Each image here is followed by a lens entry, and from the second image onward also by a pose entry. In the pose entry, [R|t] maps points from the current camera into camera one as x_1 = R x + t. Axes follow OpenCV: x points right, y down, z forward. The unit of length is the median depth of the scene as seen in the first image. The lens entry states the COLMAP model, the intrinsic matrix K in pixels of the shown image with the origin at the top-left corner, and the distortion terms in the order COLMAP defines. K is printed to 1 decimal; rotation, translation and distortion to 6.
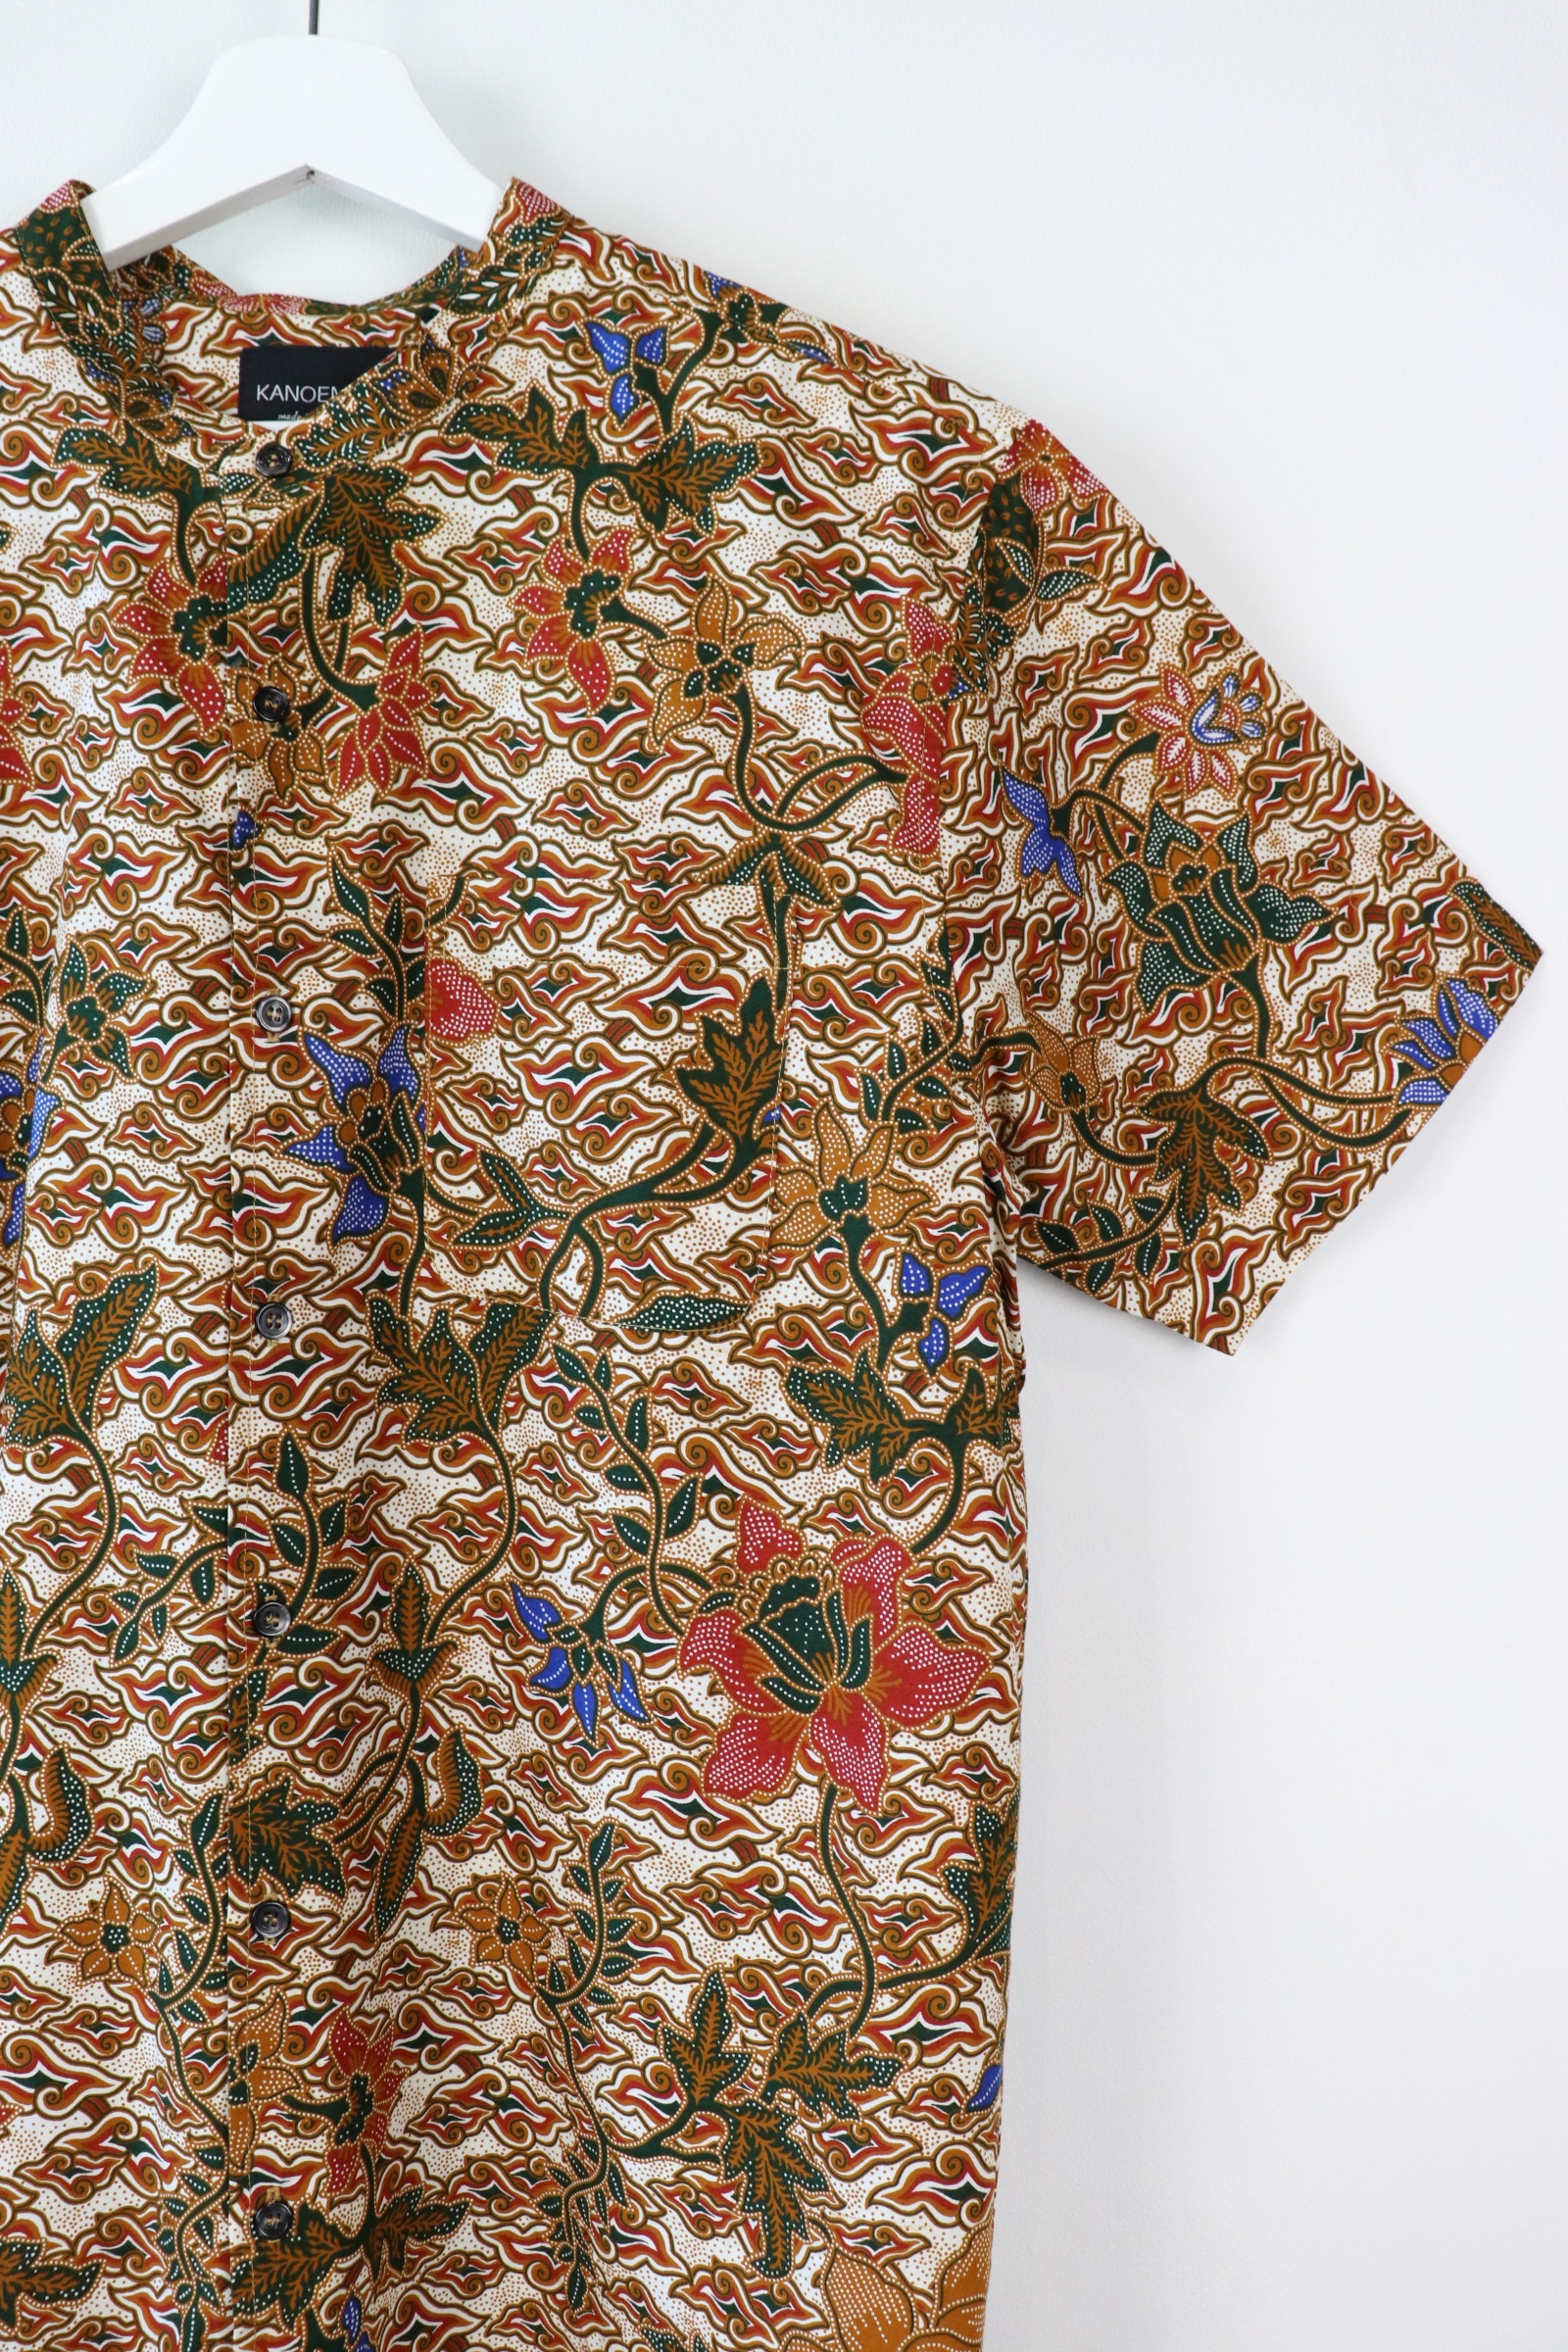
lens RADIAL K [[1886.9, 0, 783.9], [0, 1886.9, 1147.1], [0, 0, 1]] dist [-0.181194, 0.145040]
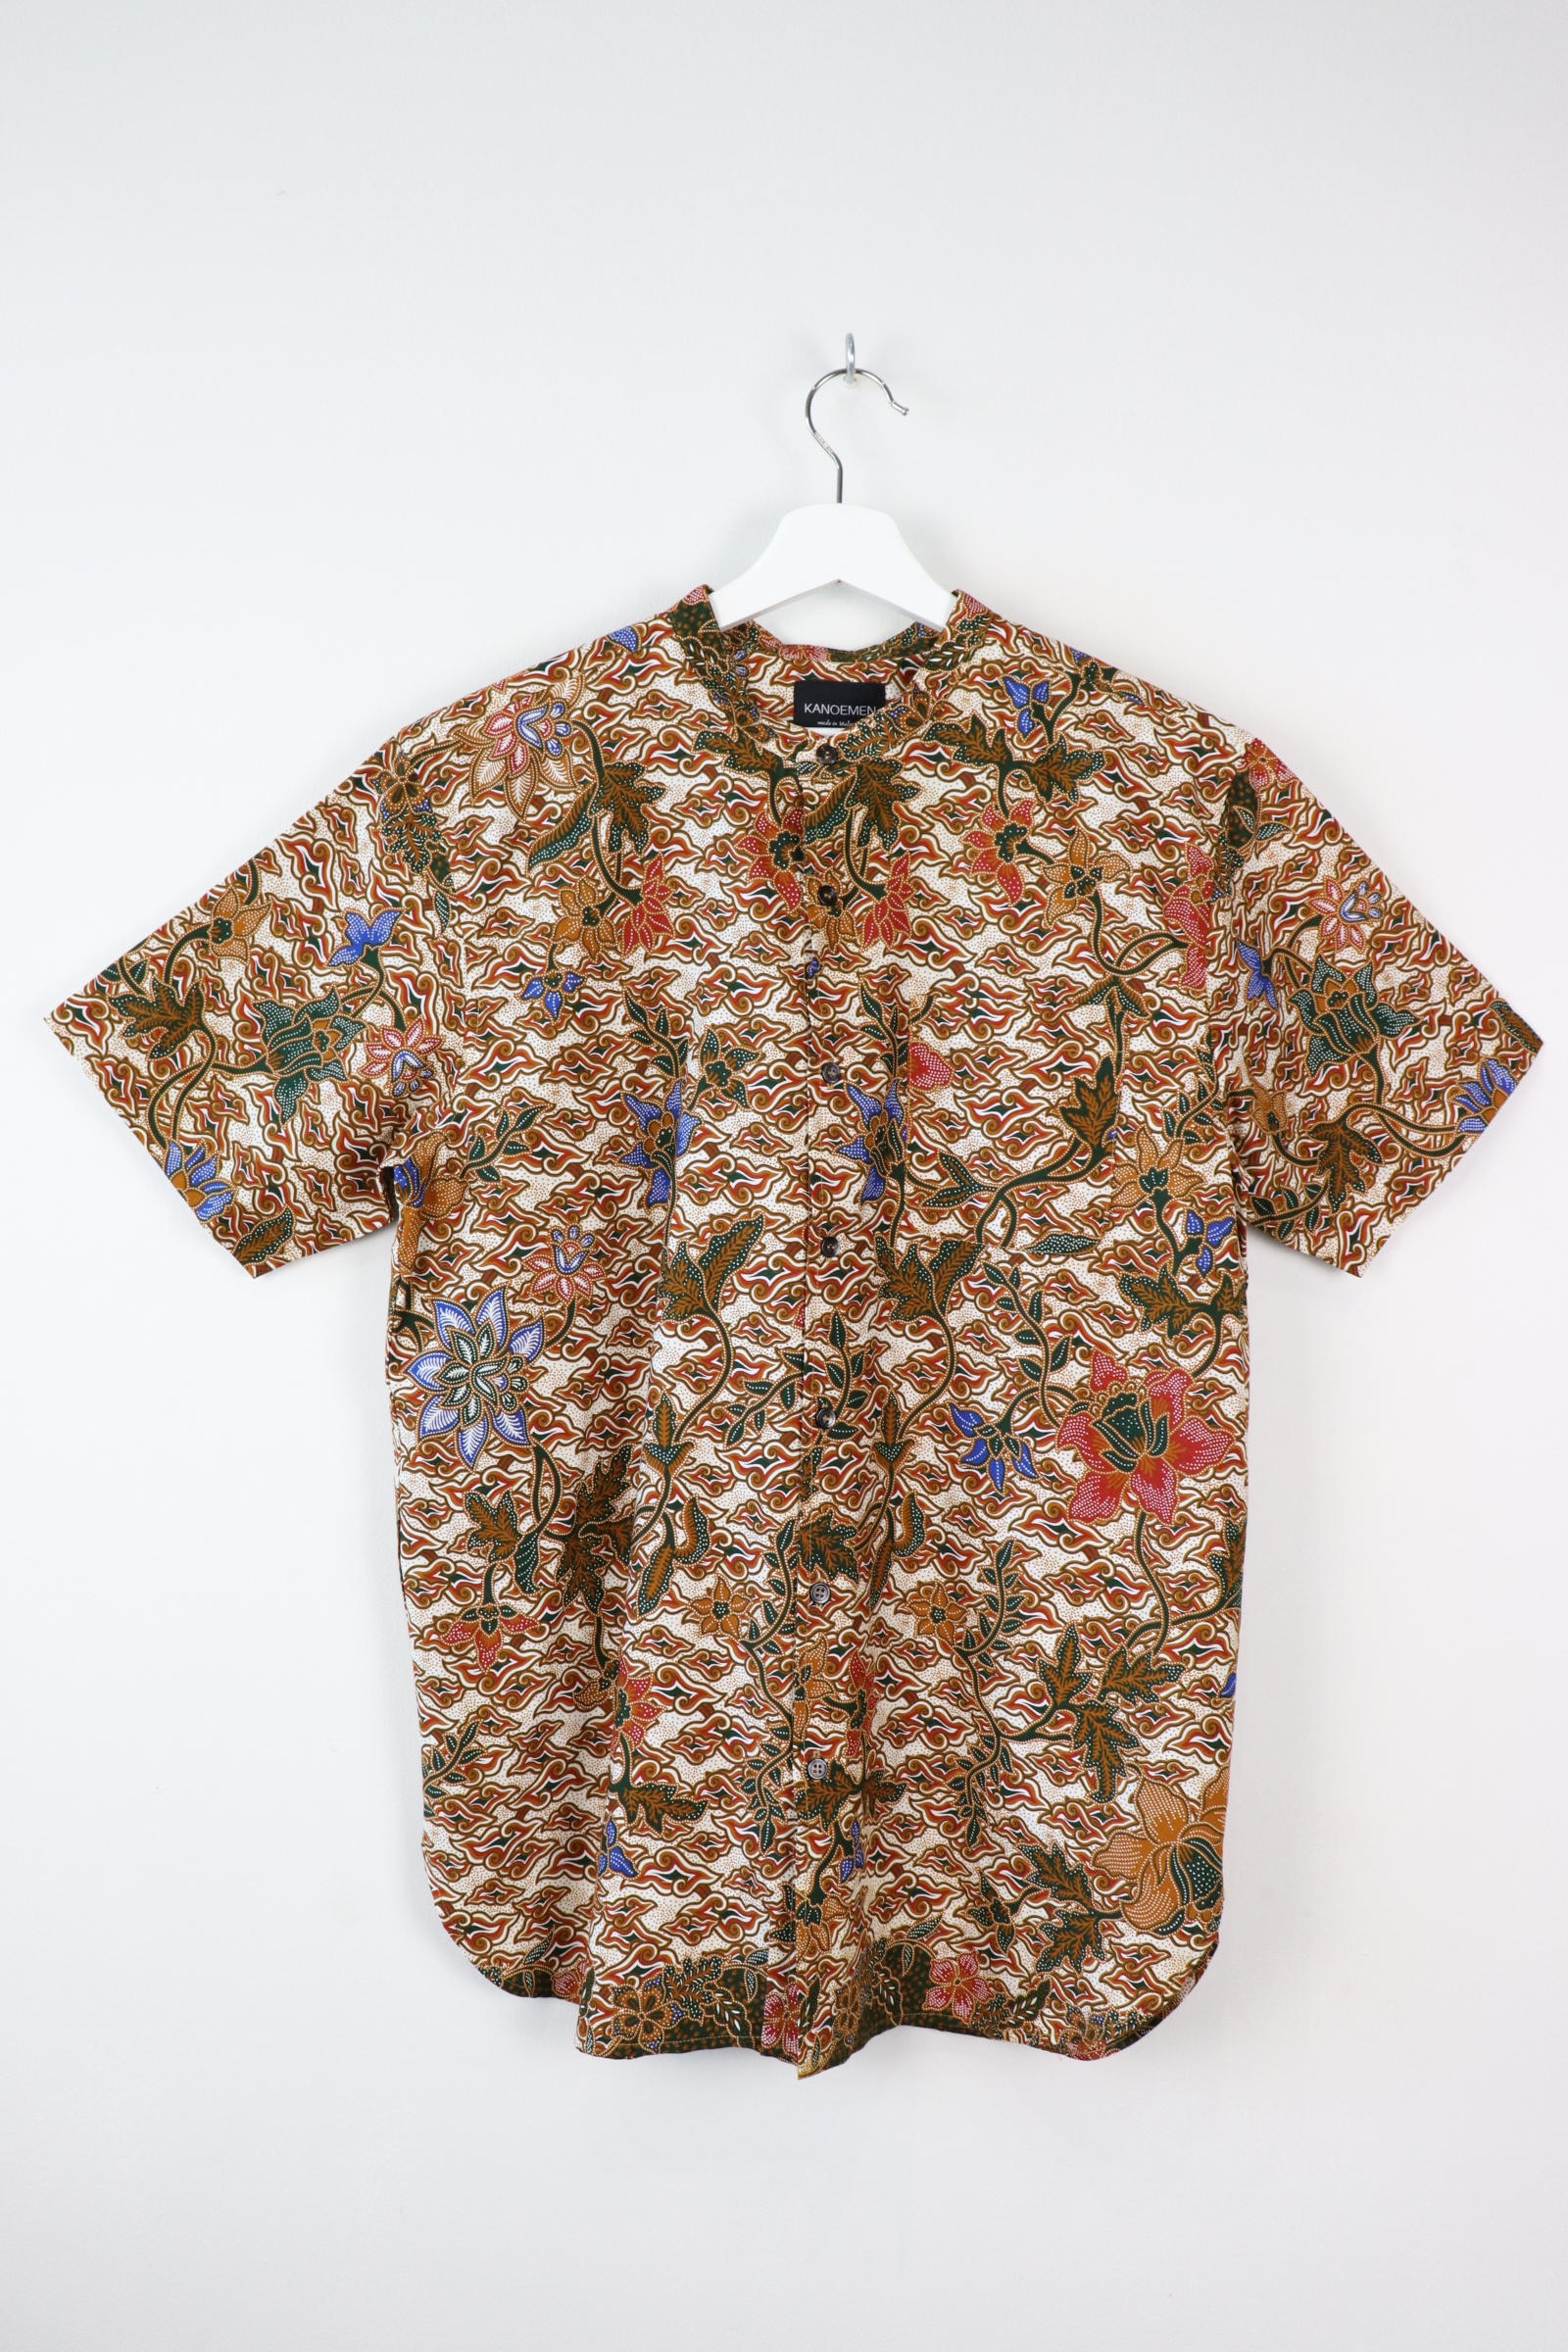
lens RADIAL K [[1882.0, 0, 777.1], [0, 1882.0, 1158.5], [0, 0, 1]] dist [-0.184905, 0.147835]
pose [[0.999813, 0.010032, -0.016534, -0.292261], [-0.010261, 0.999852, -0.013805, 0.034040], [0.016393, 0.013972, 0.999768, -0.771378]]
